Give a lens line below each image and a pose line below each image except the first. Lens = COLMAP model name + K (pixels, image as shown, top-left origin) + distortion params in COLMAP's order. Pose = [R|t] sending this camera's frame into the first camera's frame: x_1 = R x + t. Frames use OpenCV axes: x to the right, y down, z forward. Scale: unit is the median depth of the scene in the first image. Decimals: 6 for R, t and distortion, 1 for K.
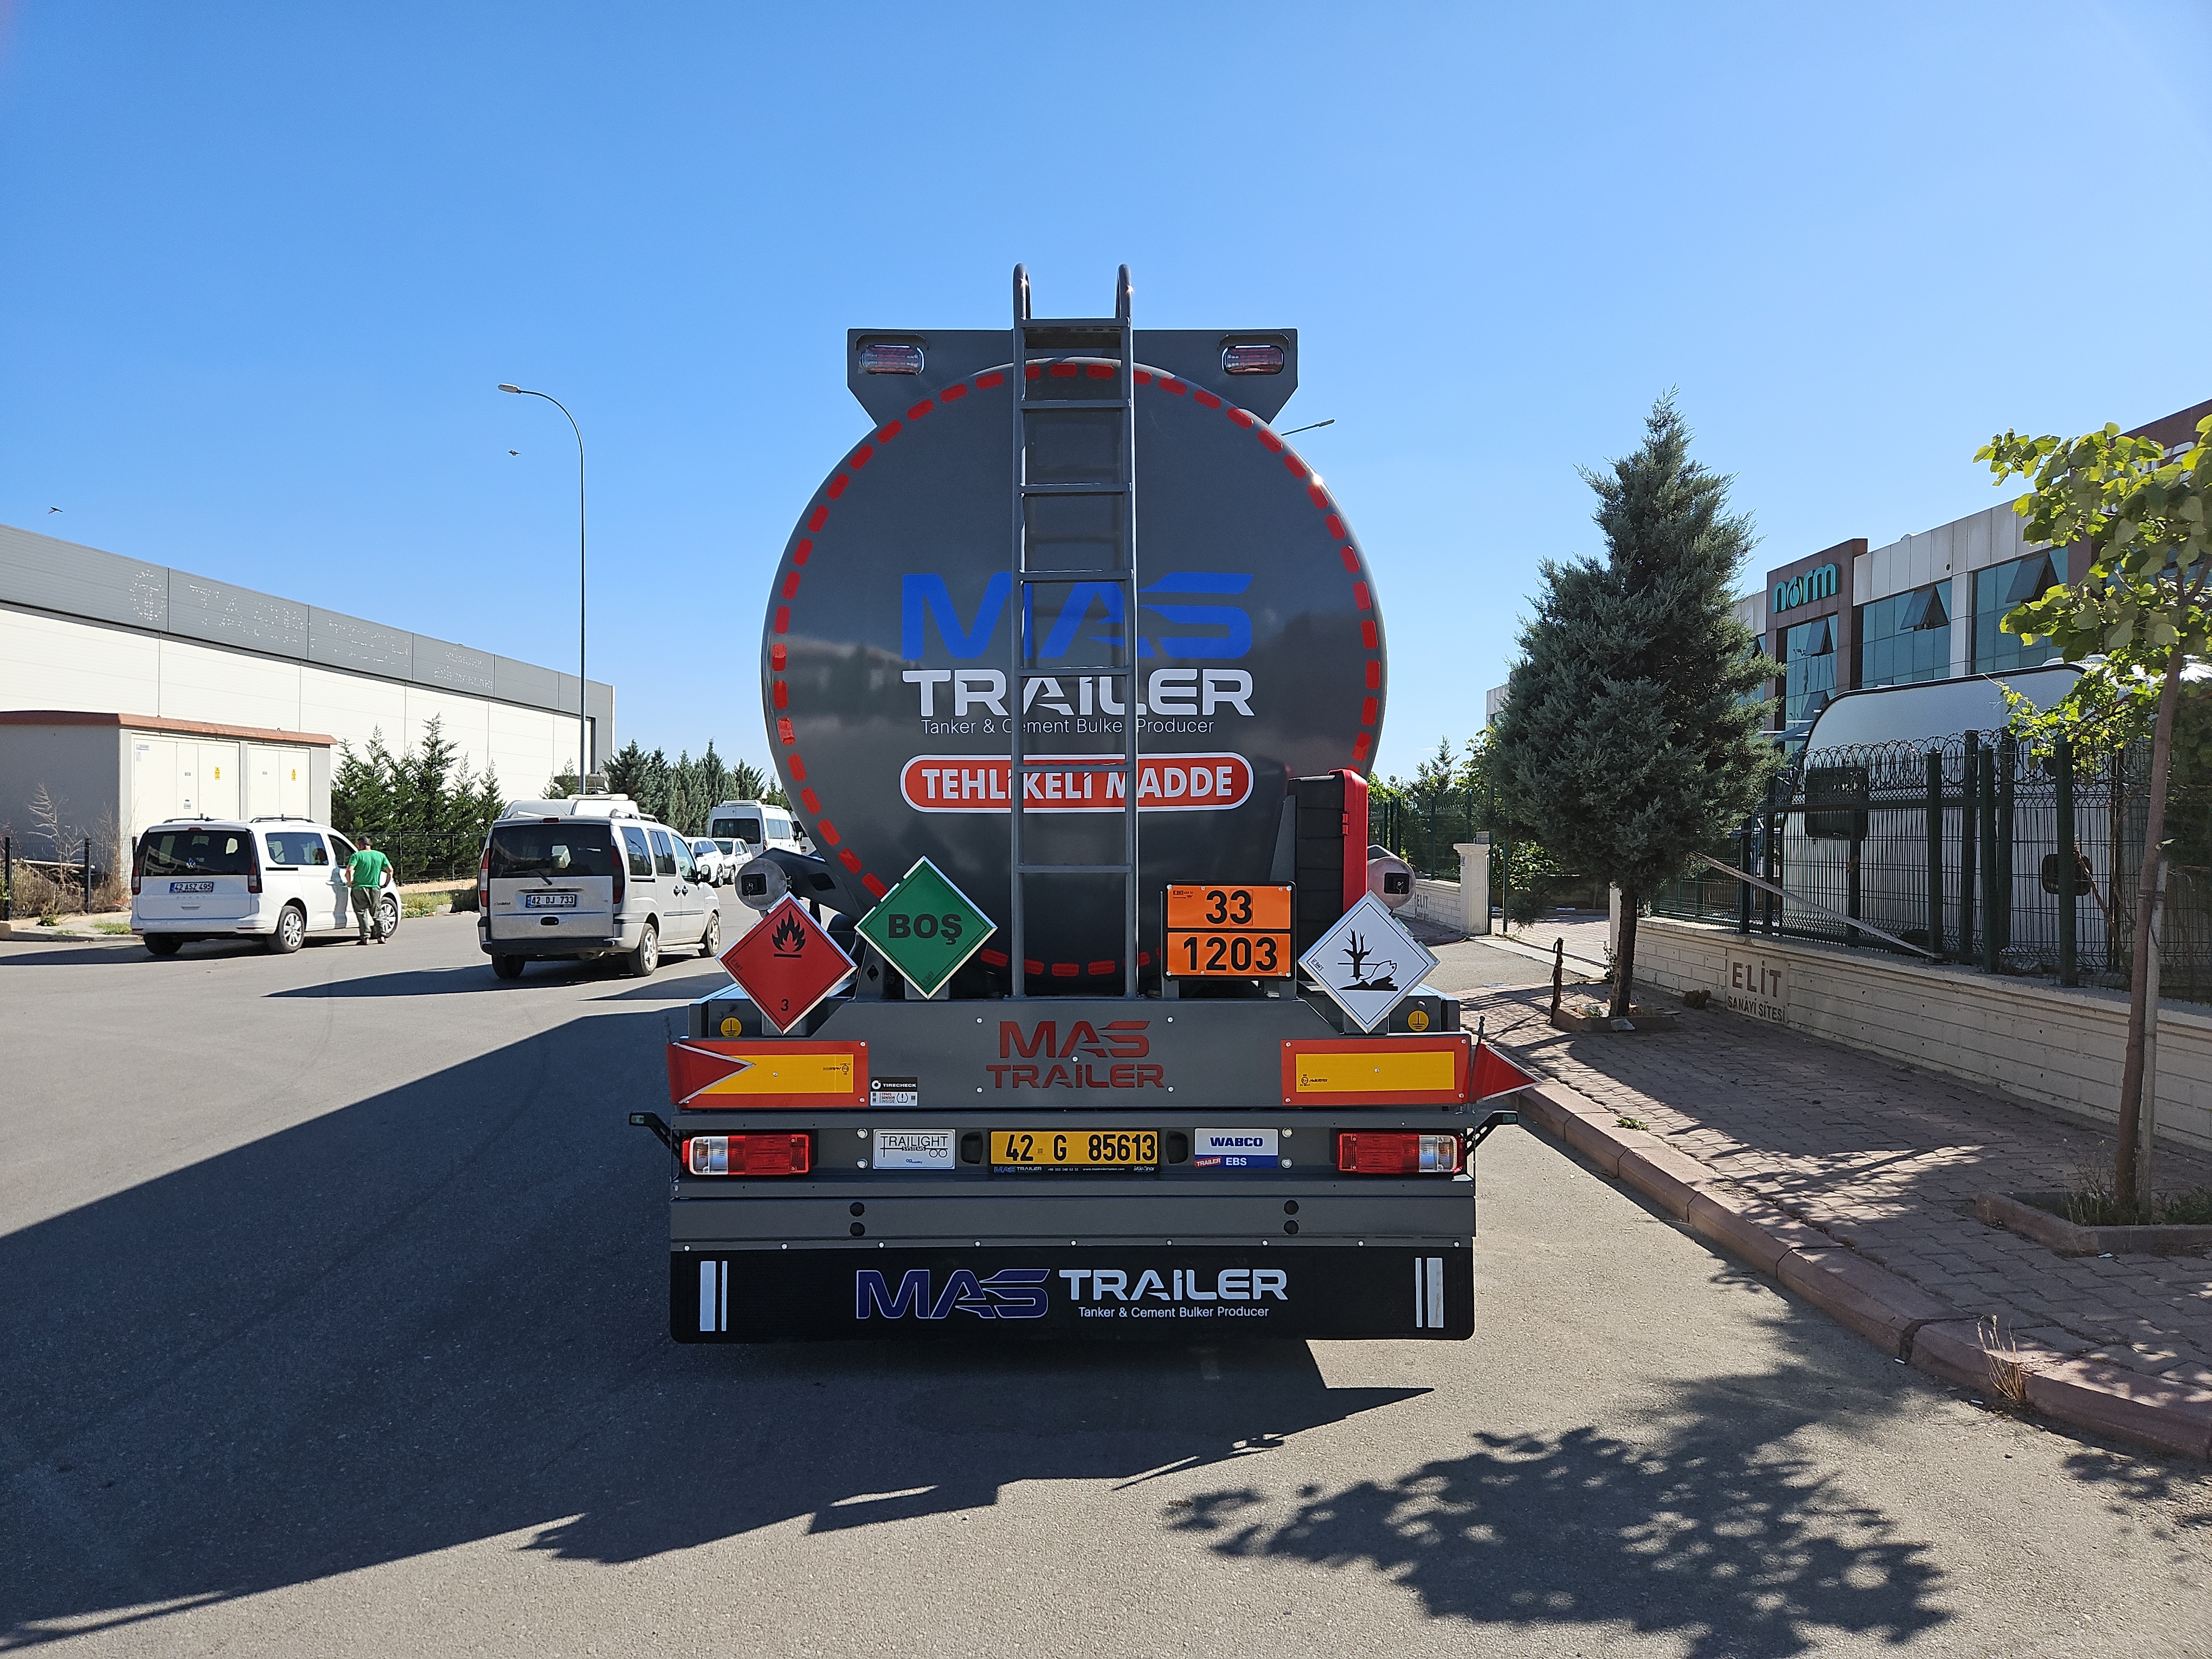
lens RADIAL K [[1471.5, 0, 1106.0], [0, 1471.5, 829.5], [0, 0, 1]] dist [0.048078, -0.035432]
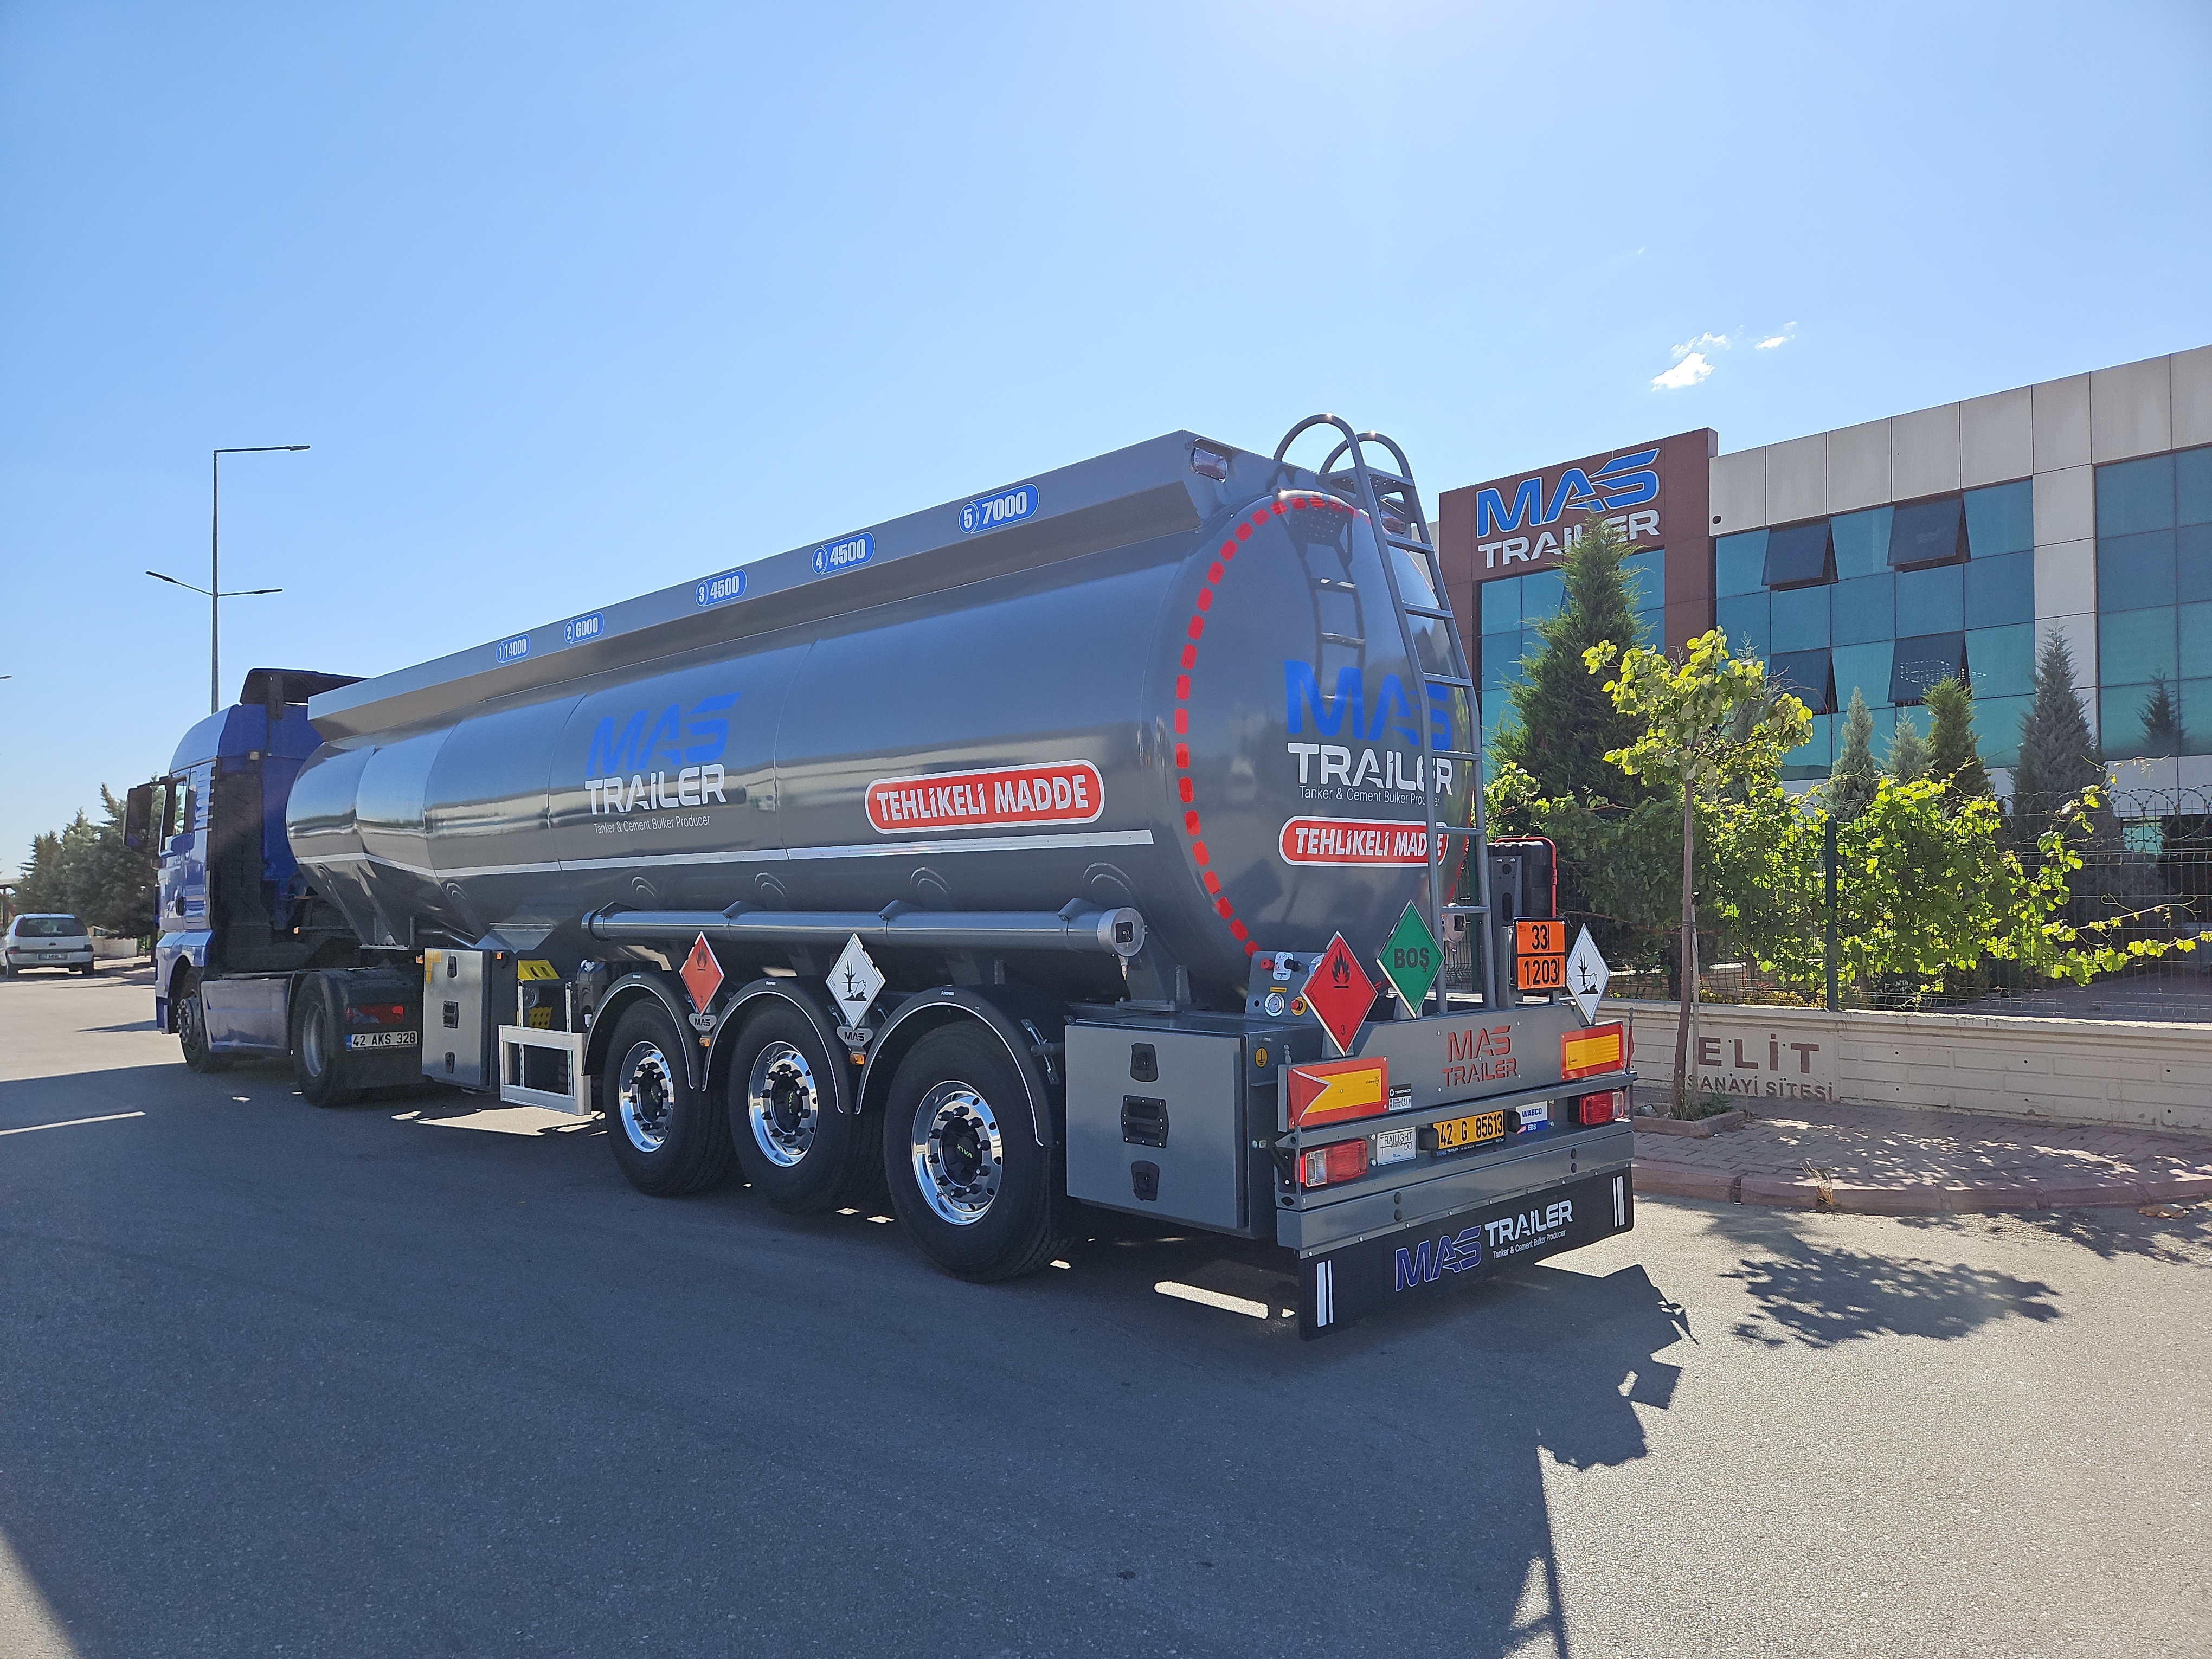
lens RADIAL K [[1487.8, 0, 1075.5], [0, 1487.8, 846.0], [0, 0, 1]] dist [0.021162, -0.002427]
pose [[0.721884, 0.021205, 0.691689, -1.178727], [0.004818, 0.999352, -0.035665, 0.015899], [-0.691997, 0.029079, 0.721314, 0.305343]]
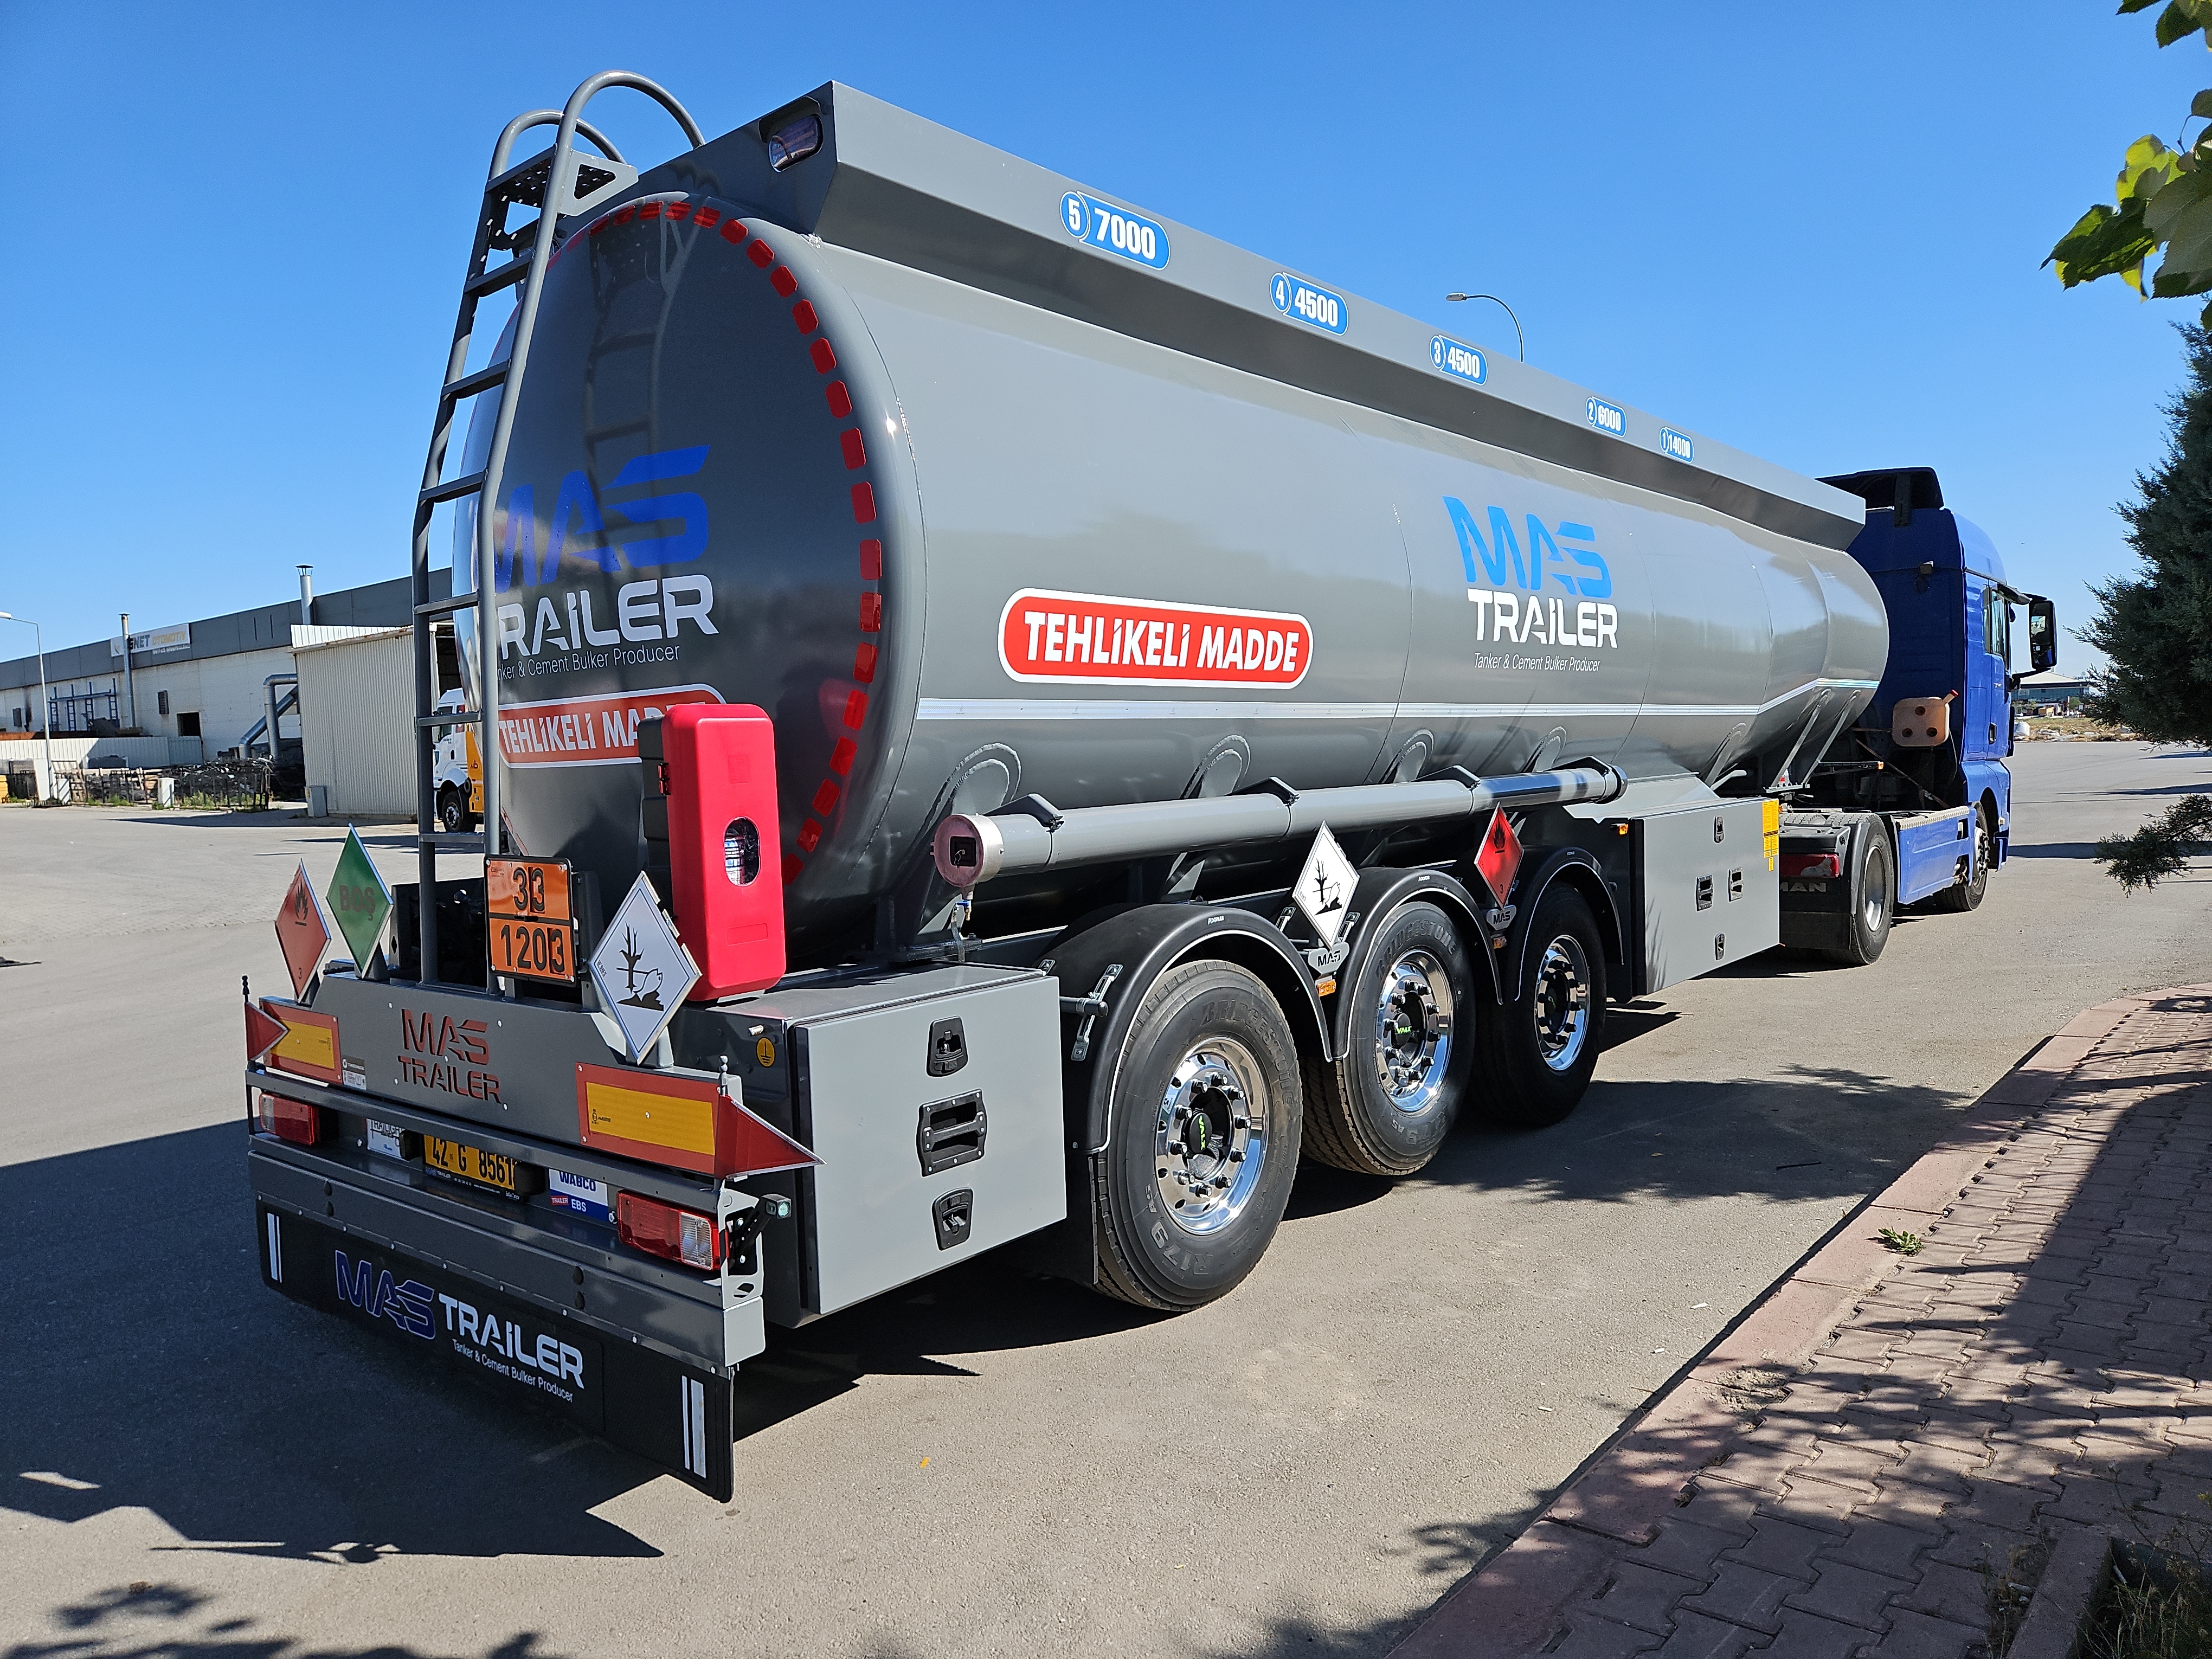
lens RADIAL K [[1472.7, 0, 1111.1], [0, 1472.7, 879.0], [0, 0, 1]] dist [0.060063, -0.061871]
pose [[0.767446, 0.028518, -0.640479, 0.834031], [0.029598, 0.996369, 0.079830, -0.006739], [0.640430, -0.080222, 0.763815, 0.595395]]
